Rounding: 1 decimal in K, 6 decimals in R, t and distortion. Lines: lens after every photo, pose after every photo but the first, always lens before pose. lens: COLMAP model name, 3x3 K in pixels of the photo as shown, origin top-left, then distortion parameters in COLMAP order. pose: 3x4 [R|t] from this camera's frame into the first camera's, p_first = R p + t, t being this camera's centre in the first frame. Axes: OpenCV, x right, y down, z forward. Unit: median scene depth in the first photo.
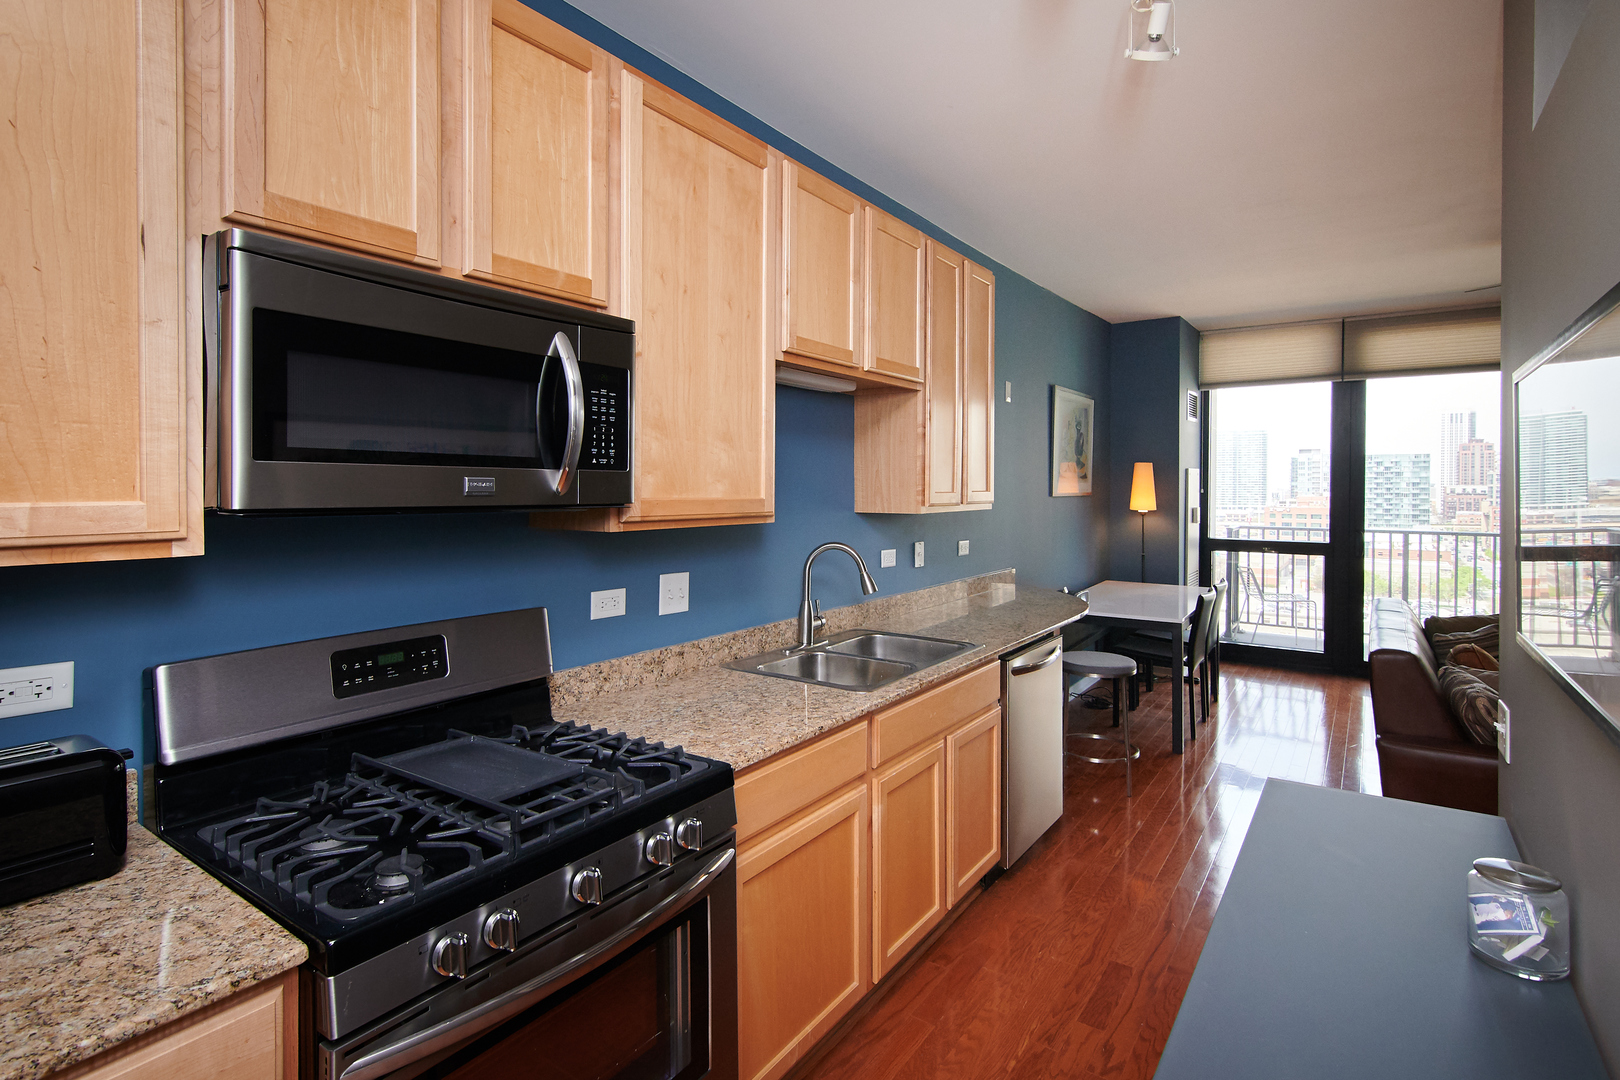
lens RADIAL K [[791.1, 0, 809.7], [0, 791.1, 512.2], [0, 0, 1]] dist [0.021145, 0.000429]
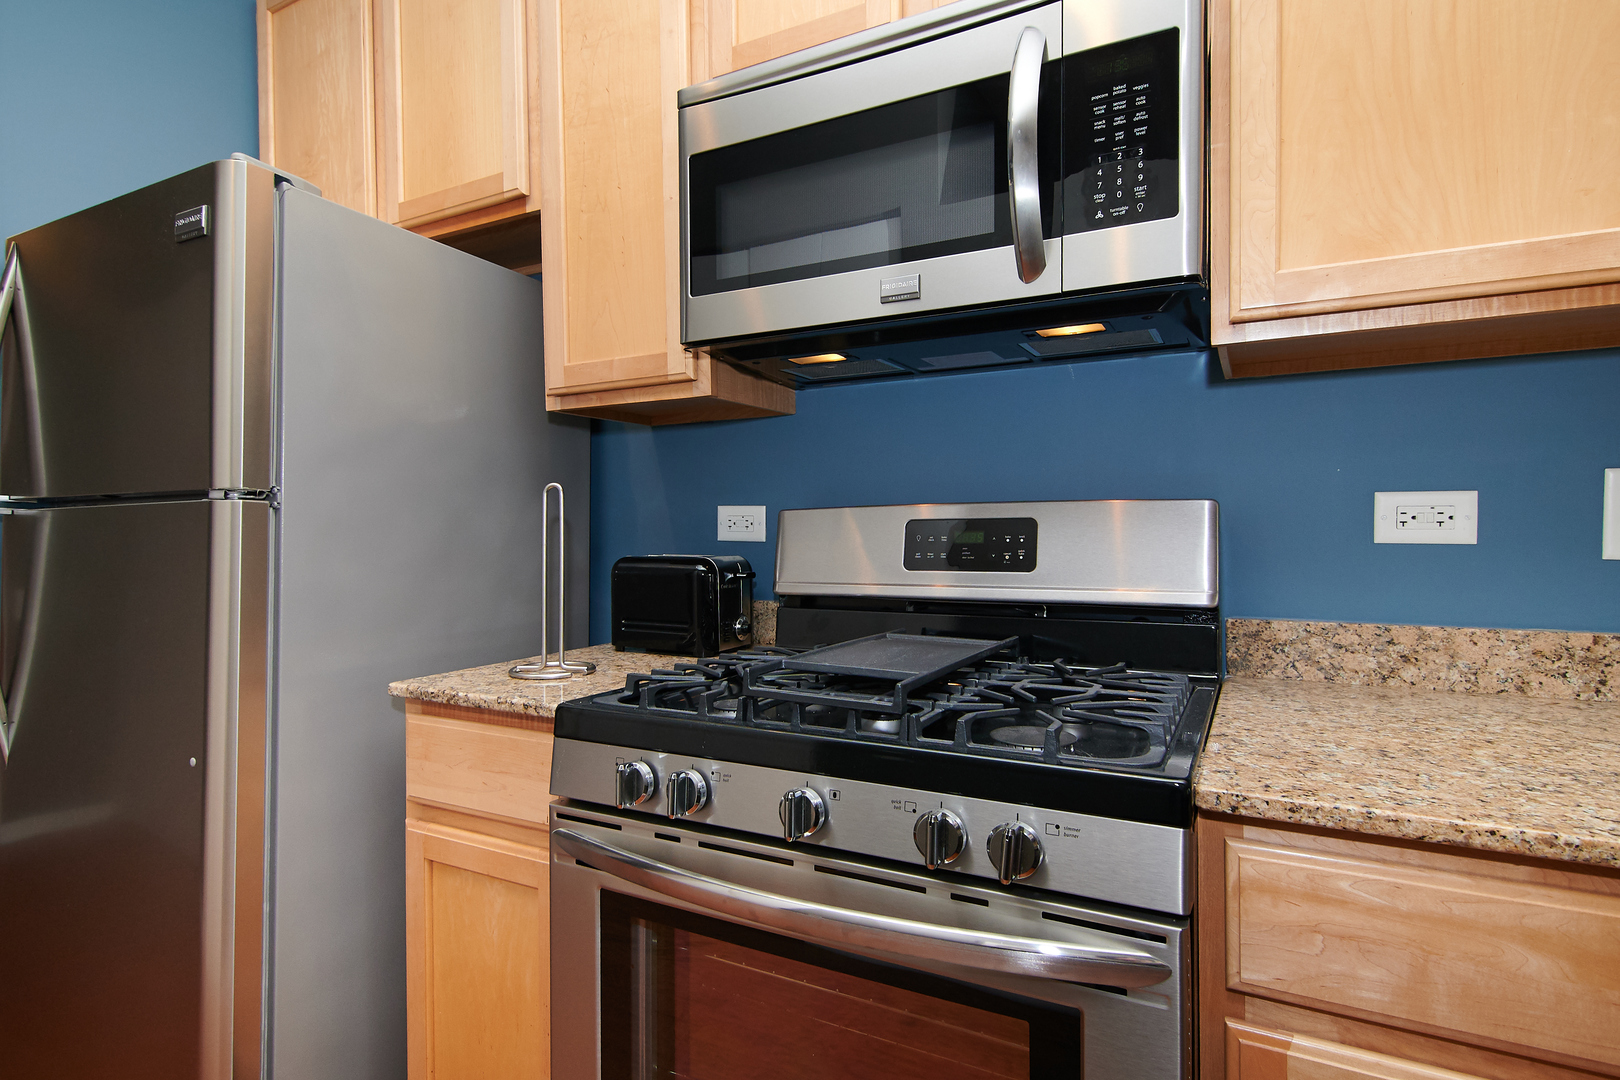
lens RADIAL K [[806.3, 0, 810.0], [0, 806.3, 540.0], [0, 0, 1]] dist [0.013818, -0.000396]
pose [[0.143514, 0.018022, -0.989484, 0.295813], [-0.019315, 0.999695, 0.015406, 0.169871], [0.989460, 0.016901, 0.143819, 0.682448]]
